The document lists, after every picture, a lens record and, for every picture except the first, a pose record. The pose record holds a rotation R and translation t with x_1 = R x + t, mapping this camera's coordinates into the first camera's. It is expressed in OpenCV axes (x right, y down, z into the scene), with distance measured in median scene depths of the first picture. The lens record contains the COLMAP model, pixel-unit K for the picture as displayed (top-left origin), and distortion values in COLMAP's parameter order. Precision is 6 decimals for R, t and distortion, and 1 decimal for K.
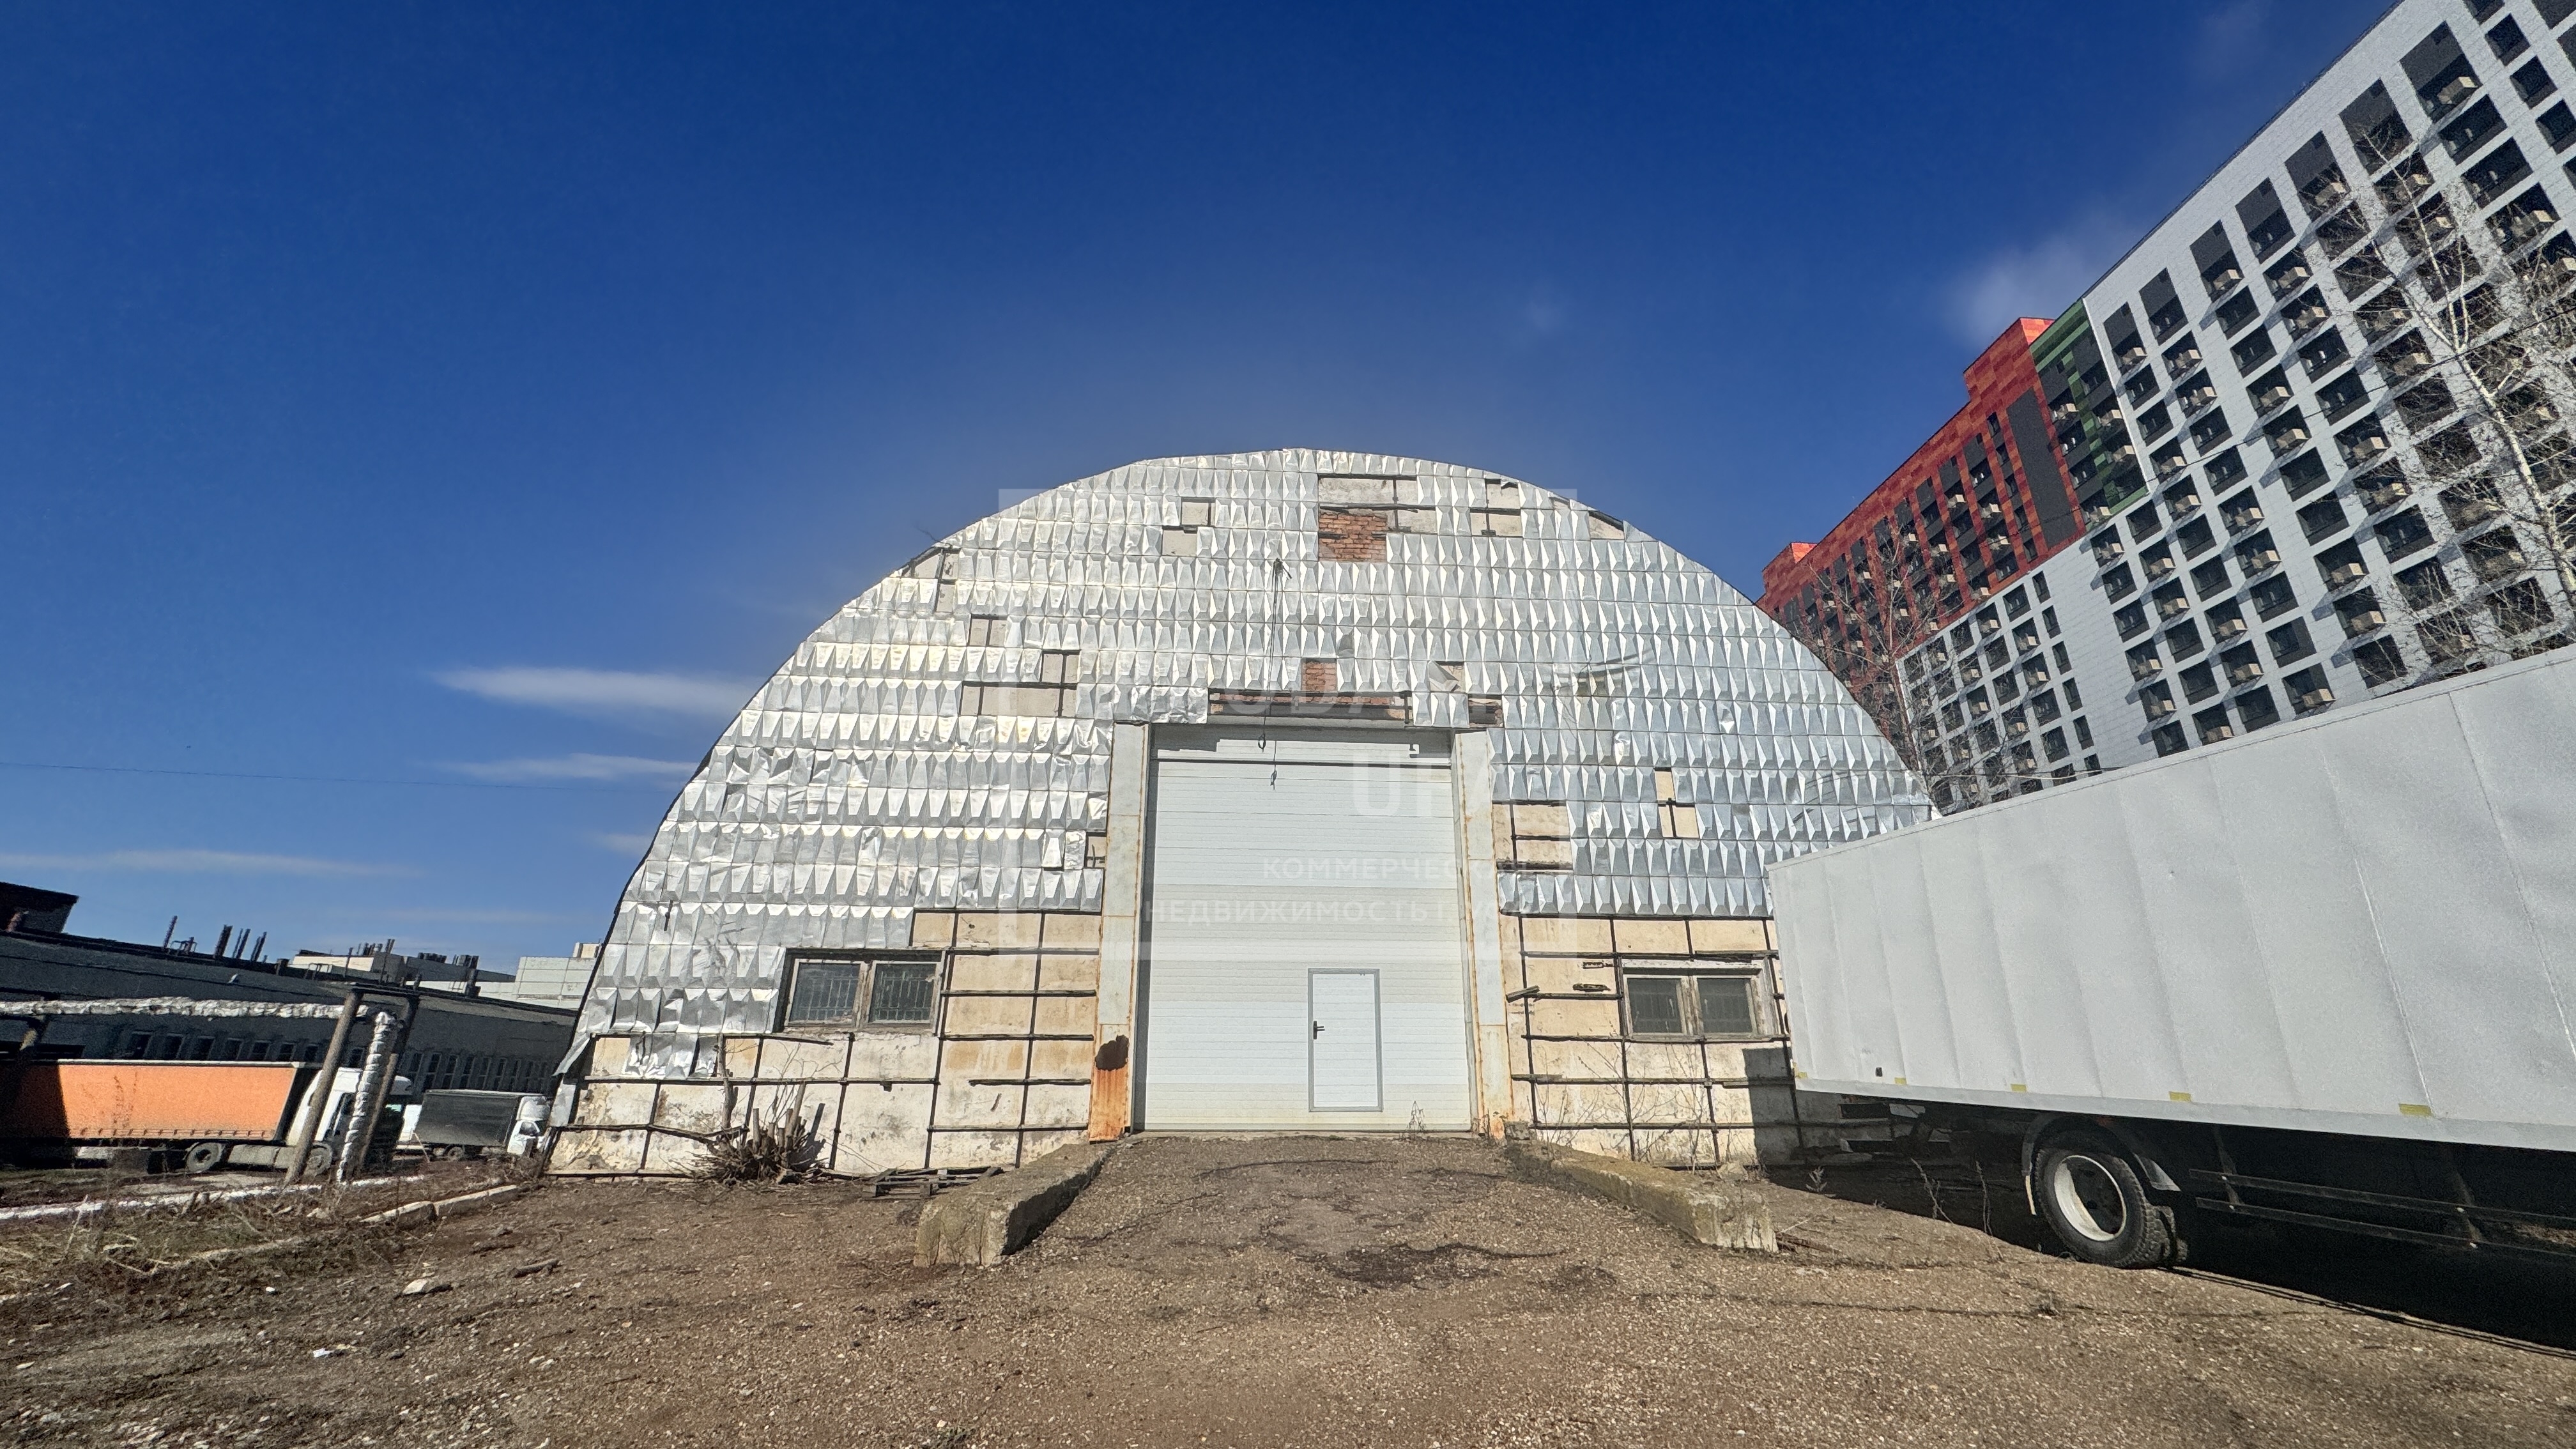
lens RADIAL K [[1024.6, 0, 1285.8], [0, 1024.6, 717.7], [0, 0, 1]] dist [-0.000428, 0.000438]
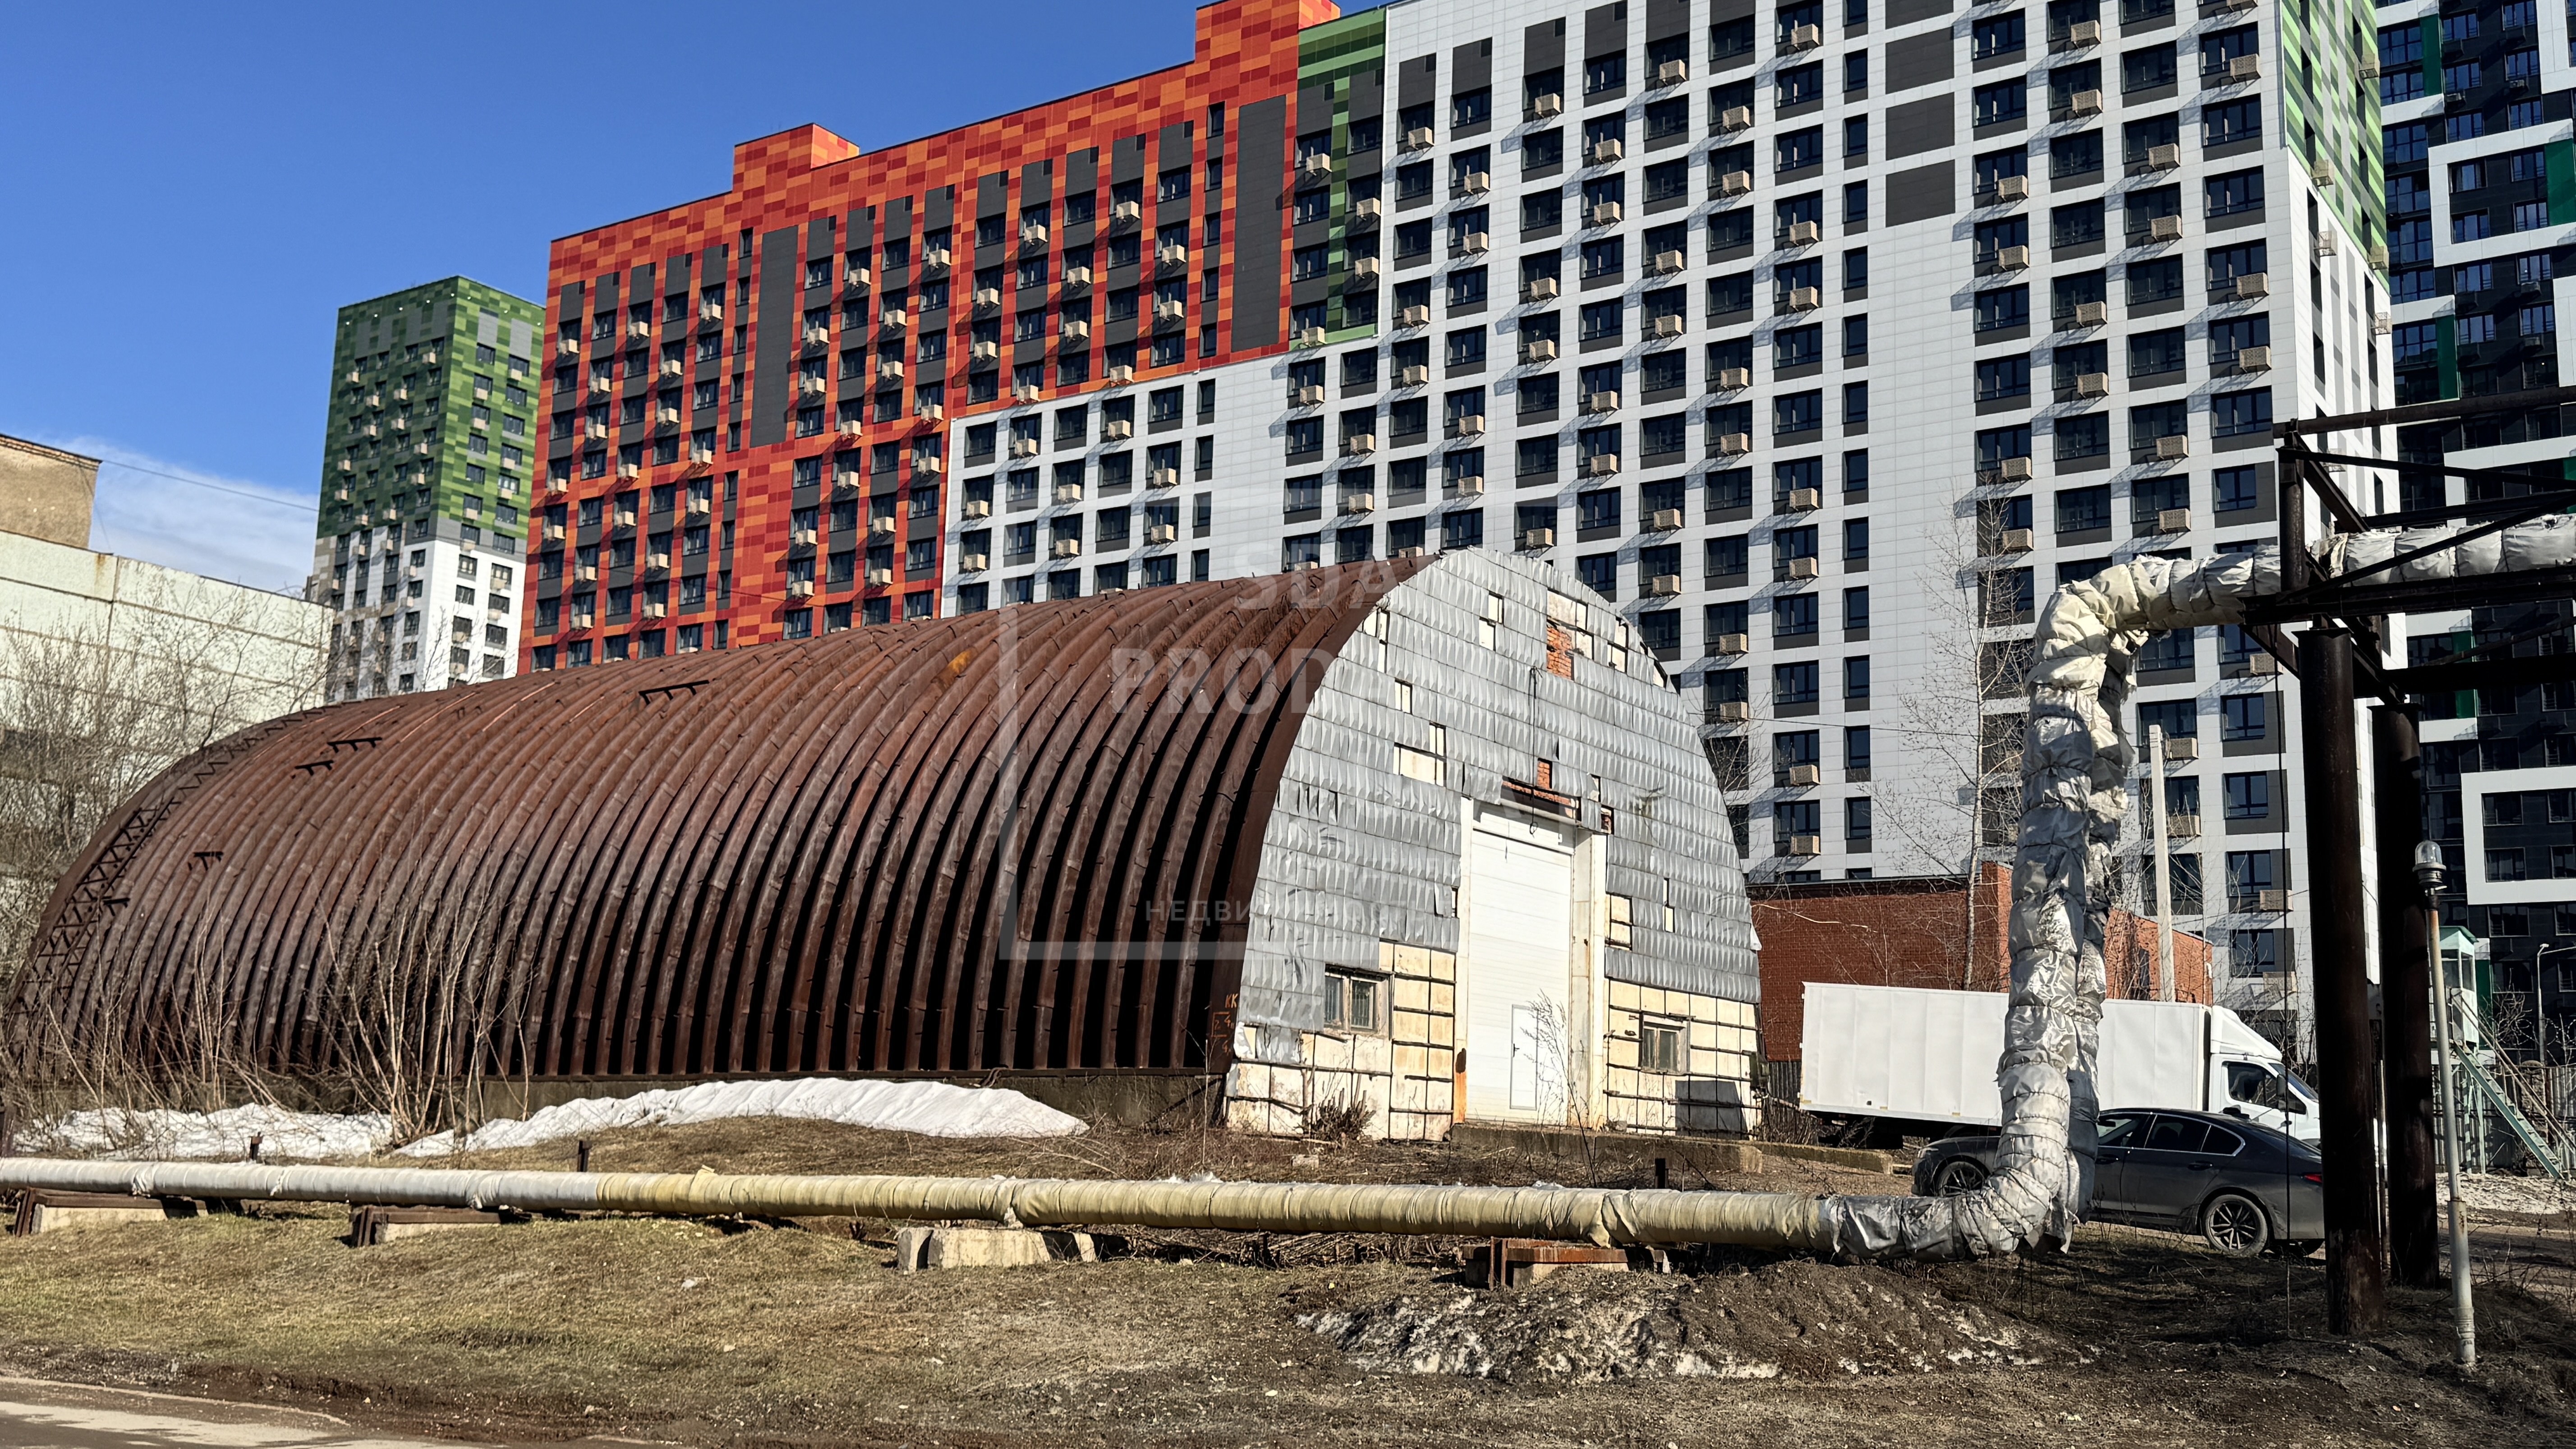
lens RADIAL K [[2439.1, 0, 1315.9], [0, 2439.1, 745.5], [0, 0, 1]] dist [0.210231, -0.455399]
pose [[0.610923, 0.152497, 0.776864, -2.429097], [-0.308428, 0.949589, 0.056144, -0.154371], [-0.729140, -0.273907, 0.627160, -0.638564]]
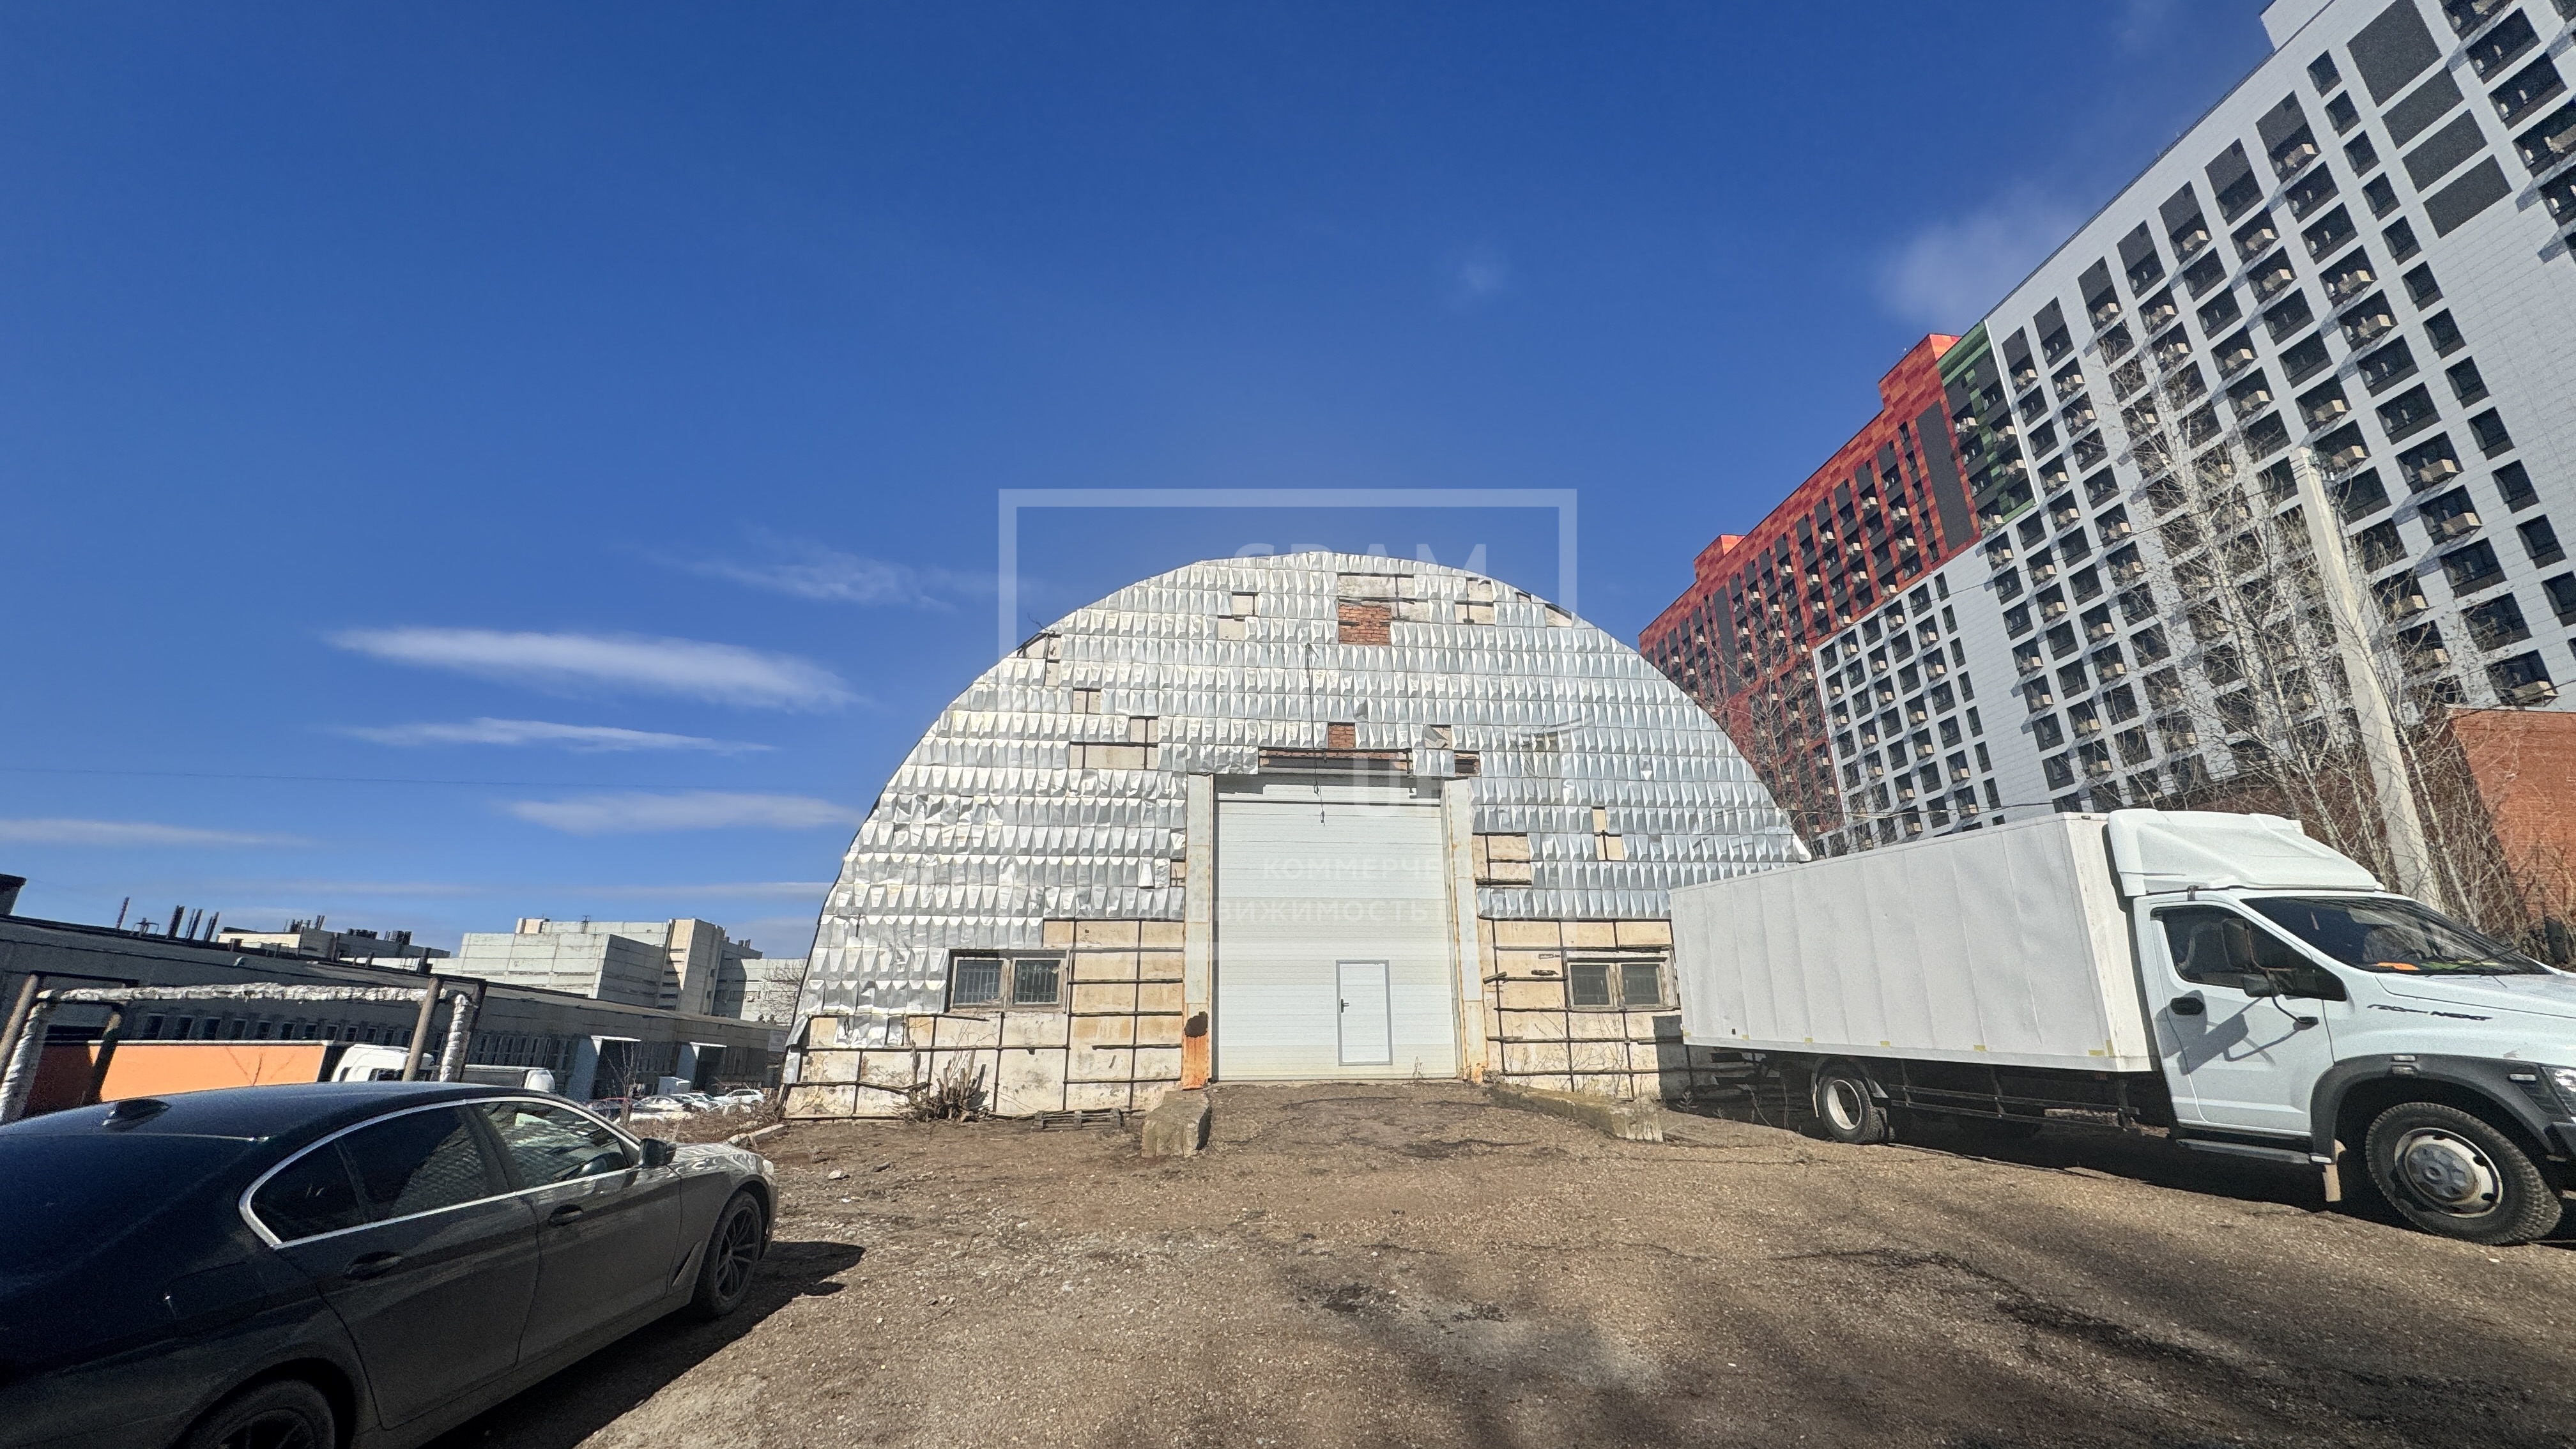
lens RADIAL K [[1025.9, 0, 1283.6], [0, 1025.9, 715.9], [0, 0, 1]] dist [-0.001271, 0.000509]
pose [[0.998486, 0.003913, 0.054860, -0.112700], [-0.005526, 0.999556, 0.029284, -0.104669], [-0.054721, -0.029543, 0.998065, -0.300618]]
